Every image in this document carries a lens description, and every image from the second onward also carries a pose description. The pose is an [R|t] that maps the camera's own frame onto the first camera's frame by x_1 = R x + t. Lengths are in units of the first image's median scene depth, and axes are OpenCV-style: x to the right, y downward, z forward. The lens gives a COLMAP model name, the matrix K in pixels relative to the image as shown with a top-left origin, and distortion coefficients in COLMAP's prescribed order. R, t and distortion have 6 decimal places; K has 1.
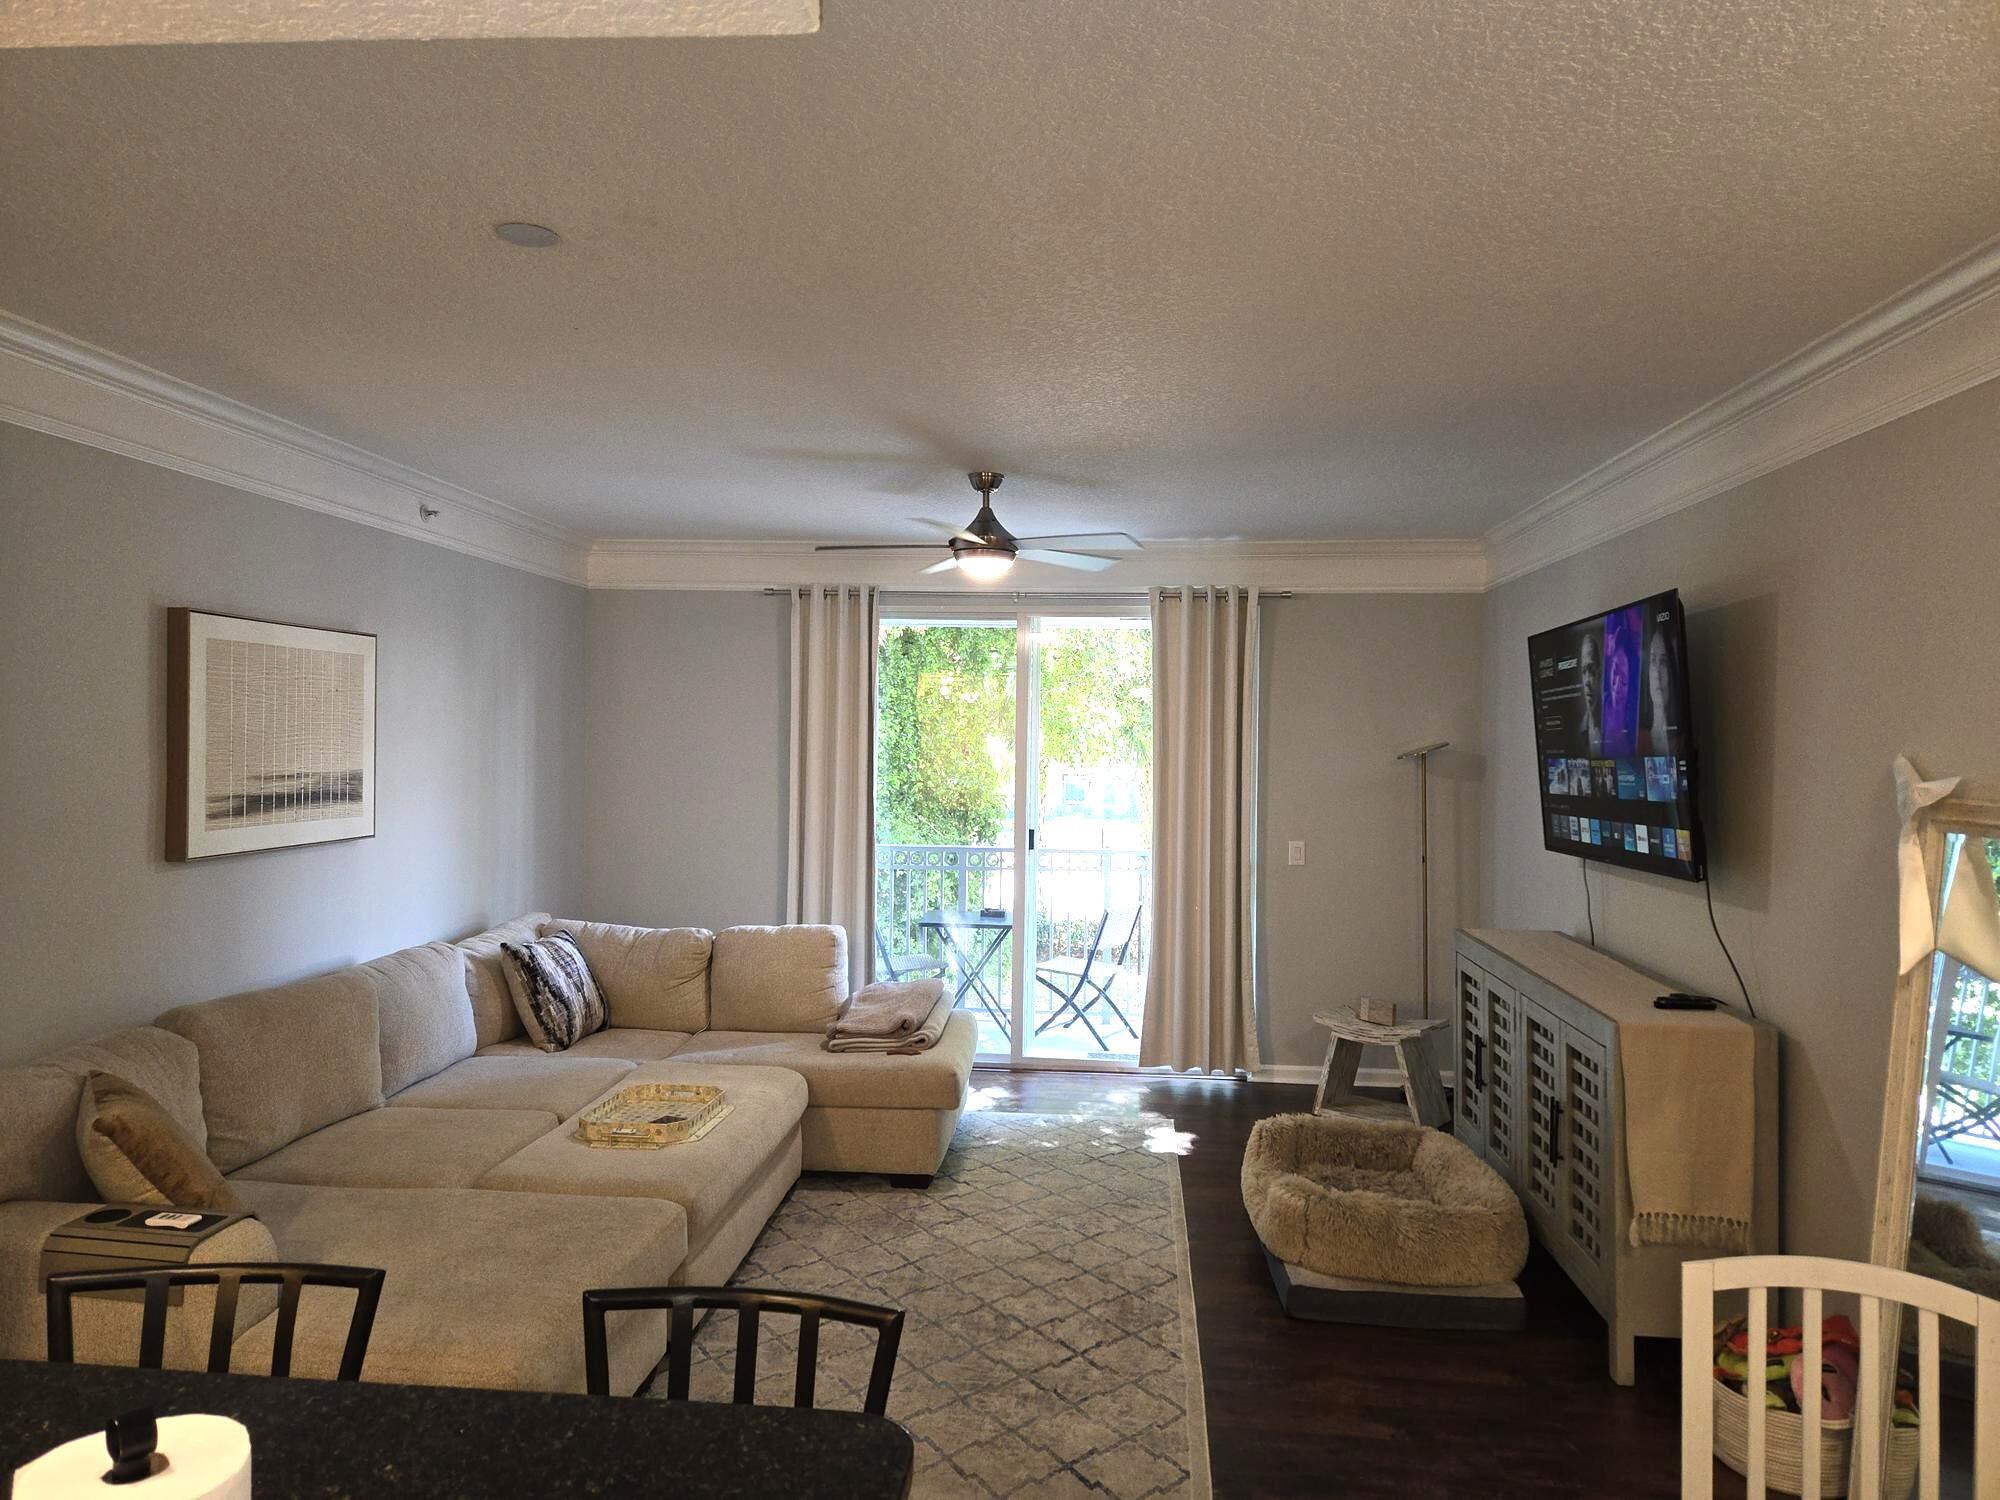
lens RADIAL K [[1337.4, 0, 998.5], [0, 1337.4, 748.4], [0, 0, 1]] dist [0.061875, -0.044610]
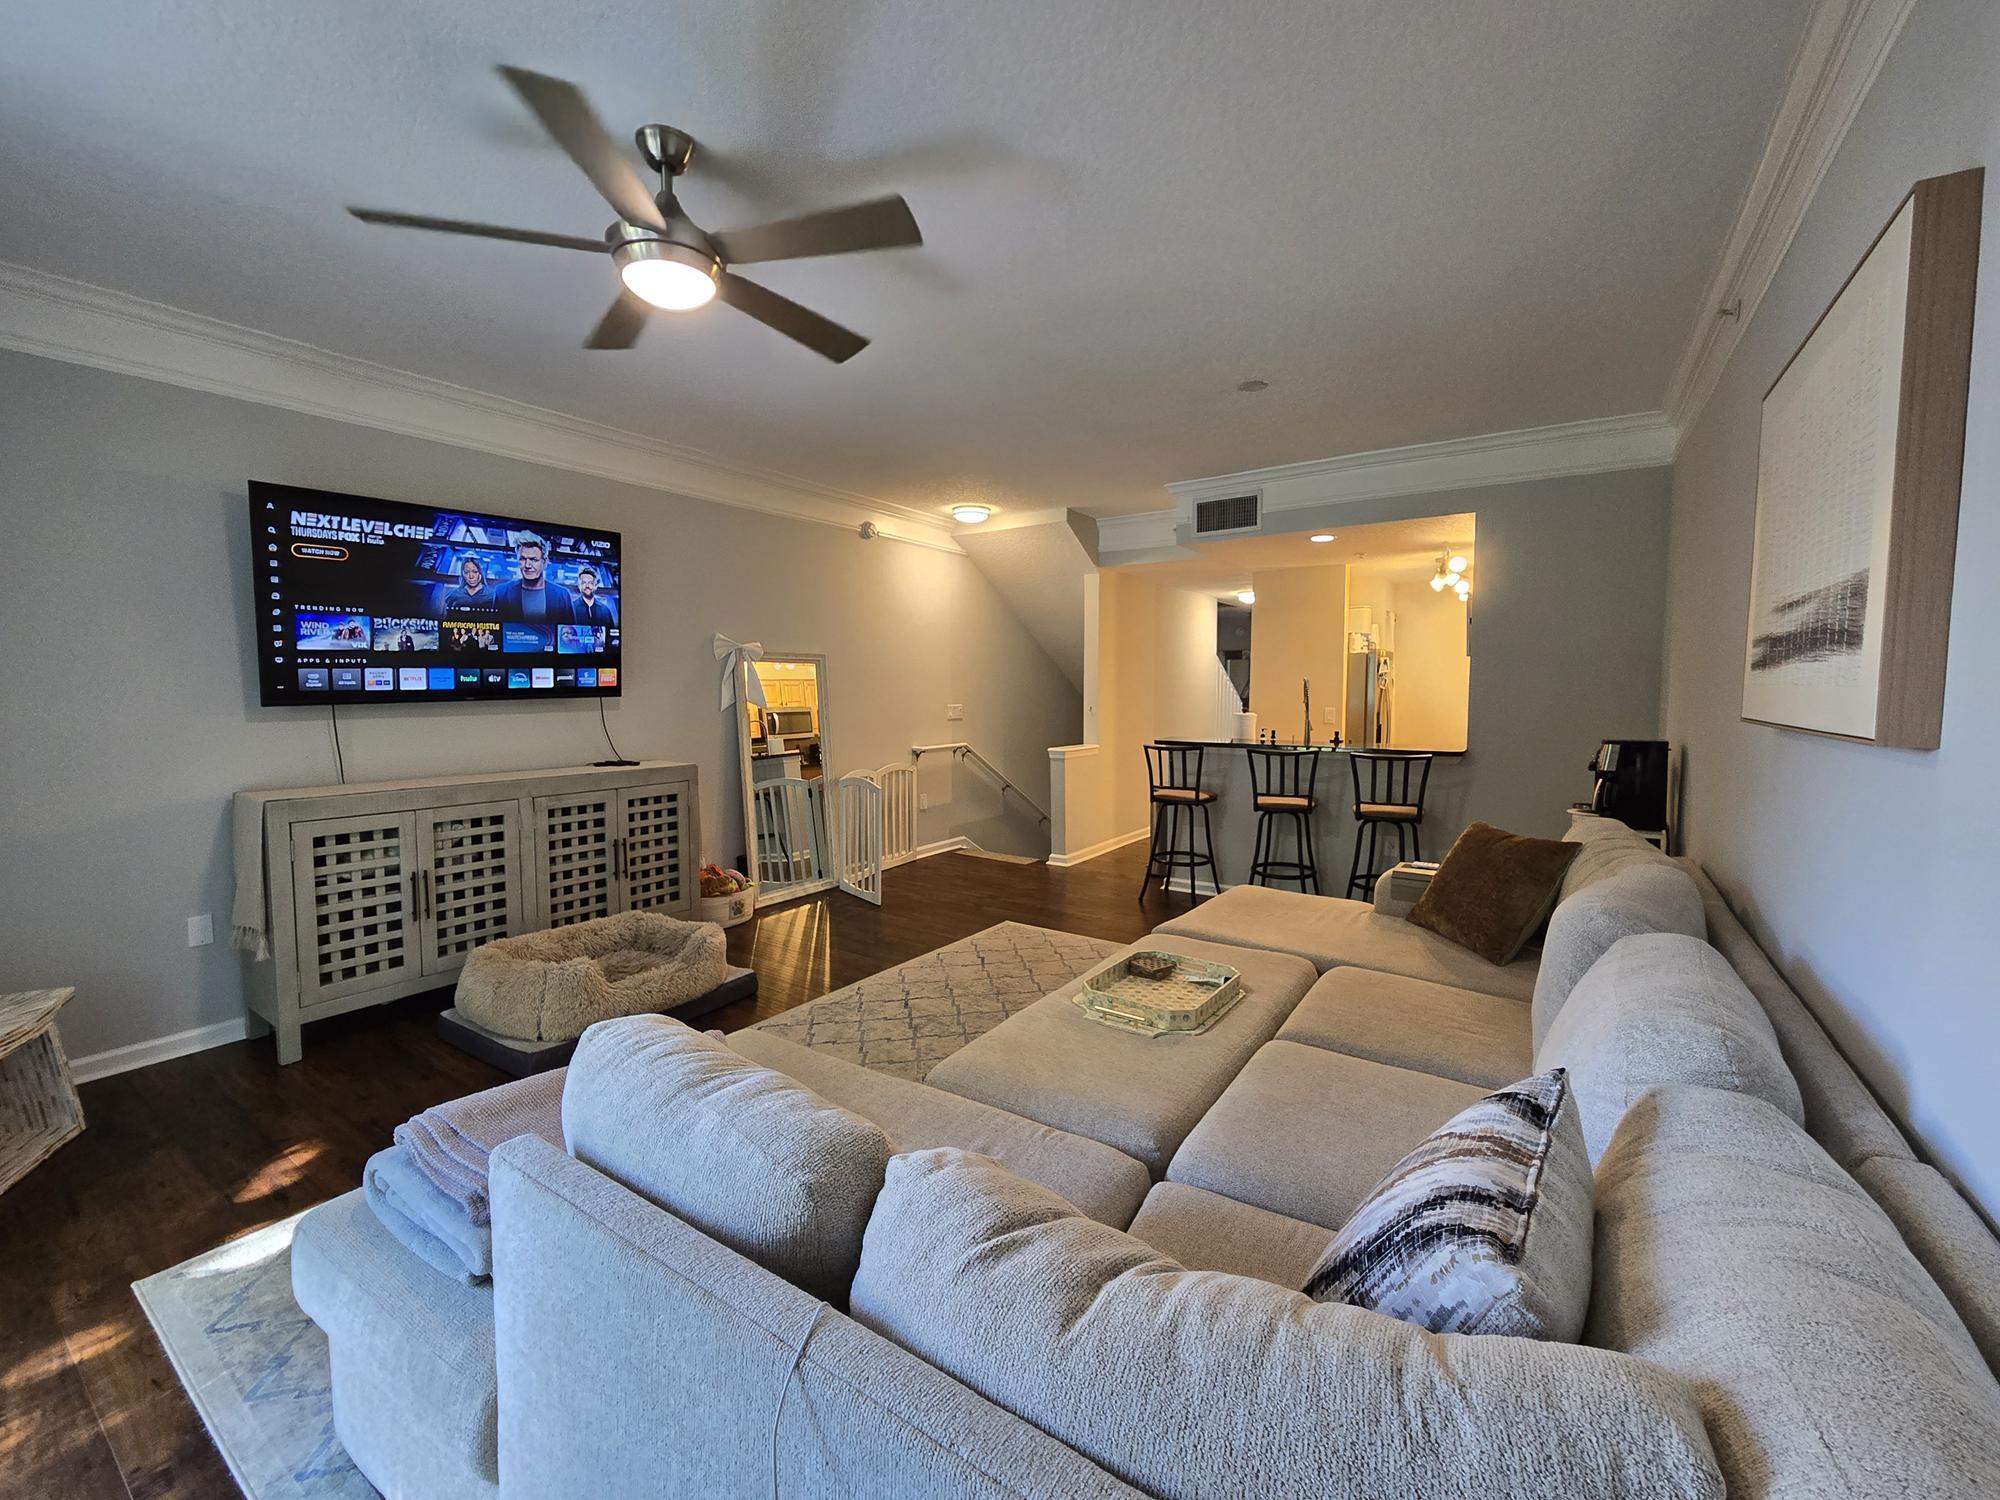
lens RADIAL K [[822.7, 0, 996.5], [0, 822.7, 741.6], [0, 0, 1]] dist [-0.000829, 0.001522]
pose [[-0.875287, -0.046579, 0.481355, -0.412890], [-0.009225, 0.996778, 0.079679, 0.057357], [-0.483516, 0.065302, -0.872897, 1.510865]]
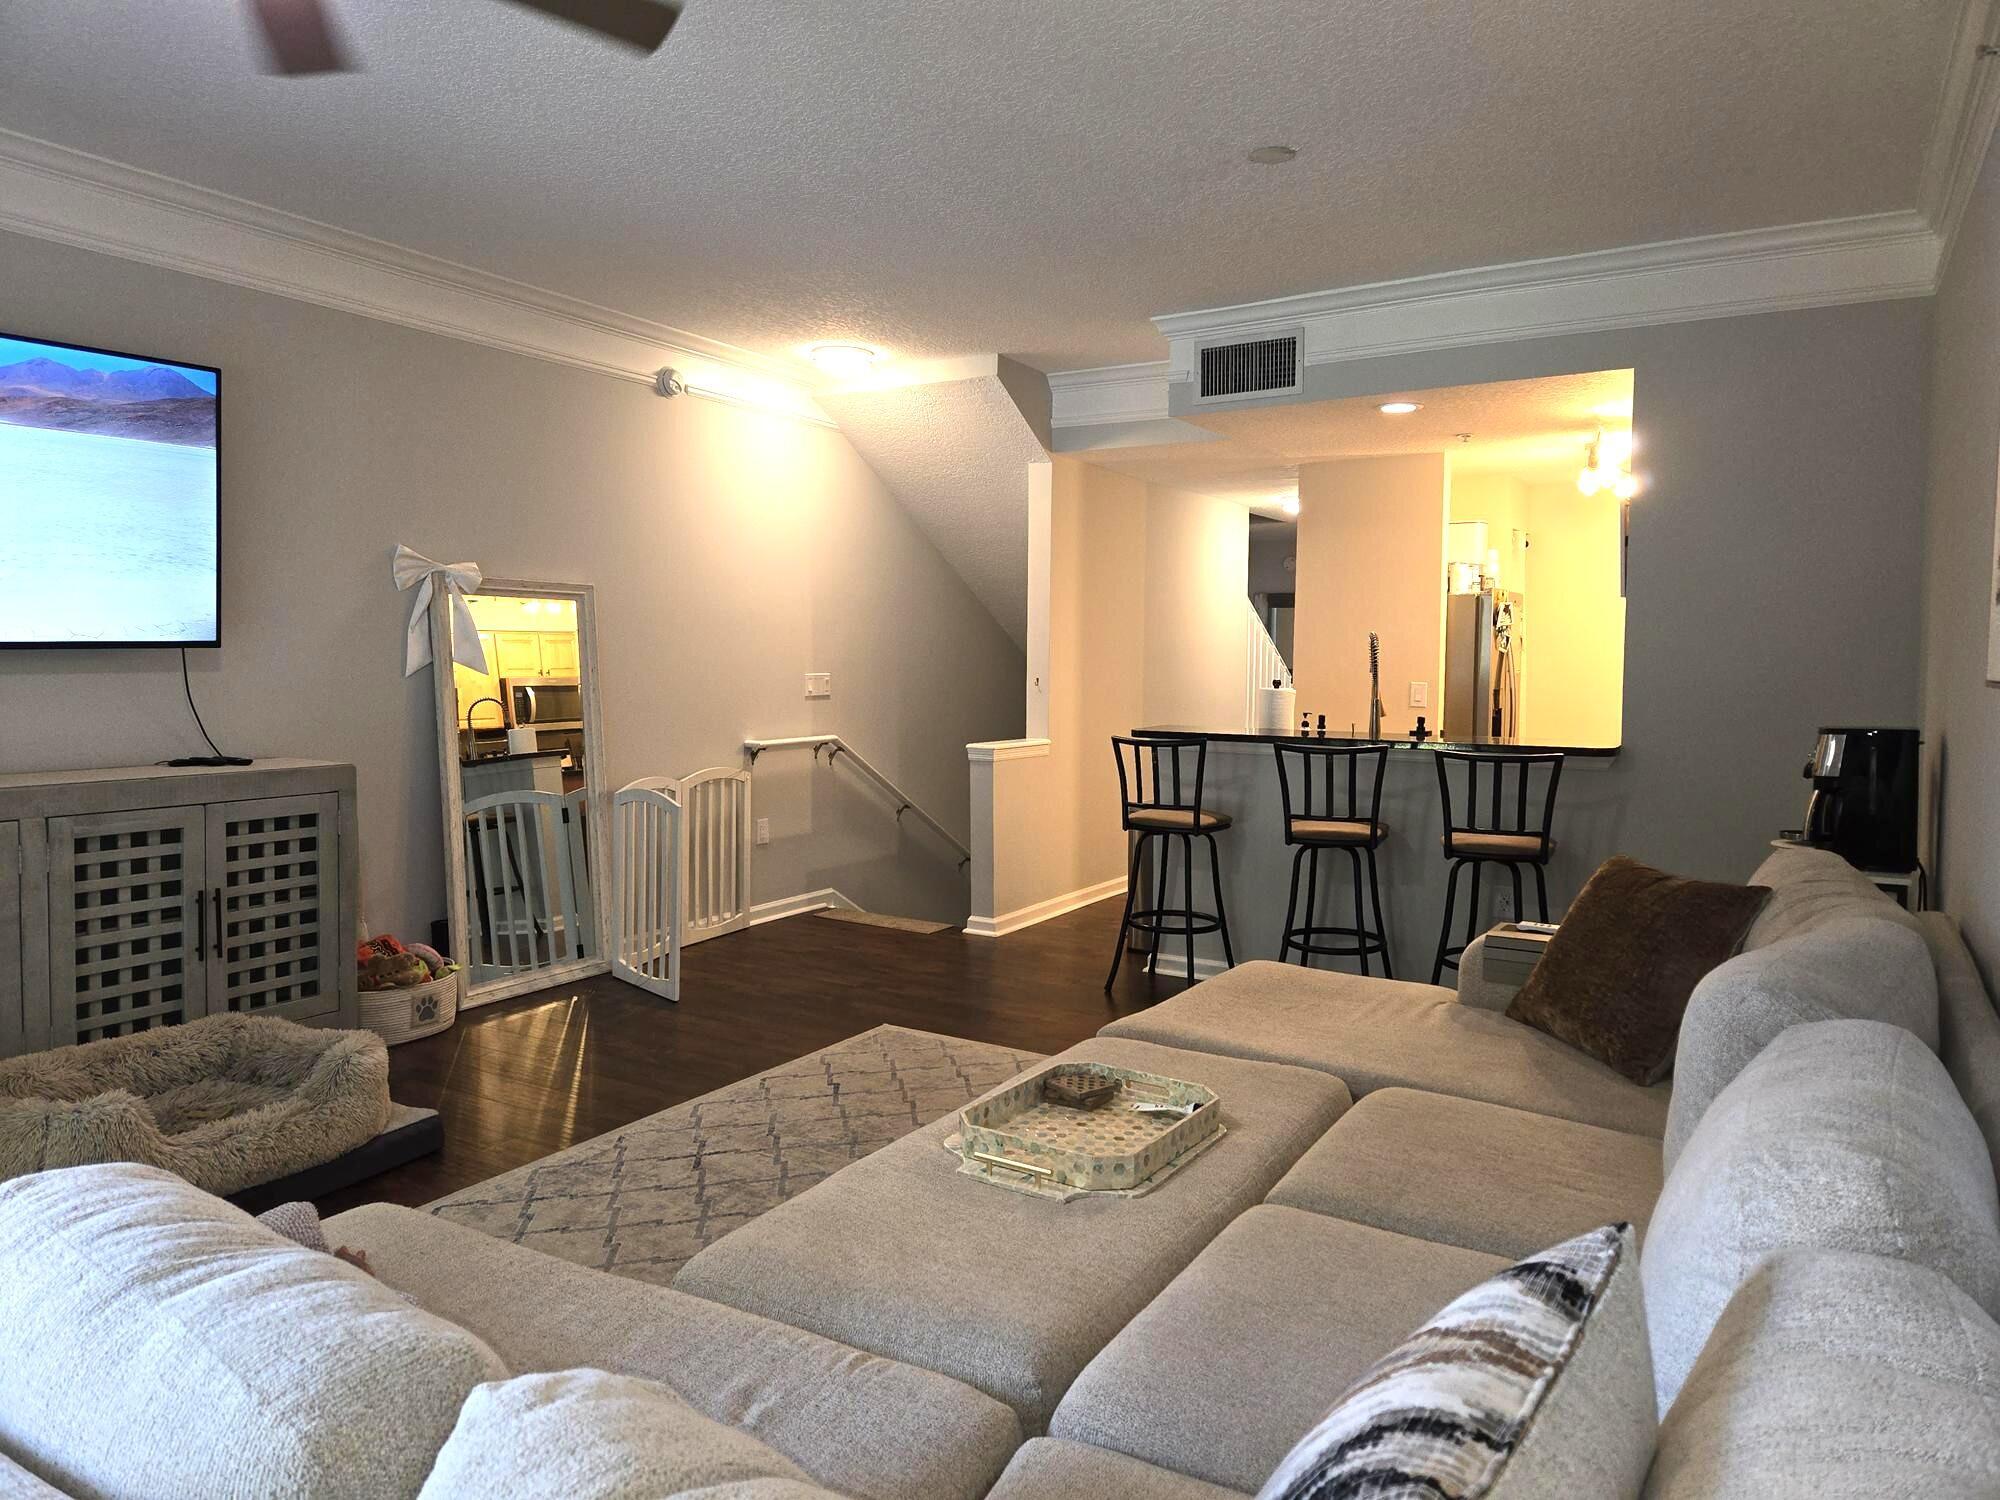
lens RADIAL K [[1337.4, 0, 998.6], [0, 1337.4, 716.6], [0, 0, 1]] dist [0.061875, -0.044610]
pose [[-0.901994, -0.042625, 0.429640, -0.447863], [-0.018735, 0.998042, 0.059682, 0.066978], [-0.431342, 0.045784, -0.901026, 1.491466]]
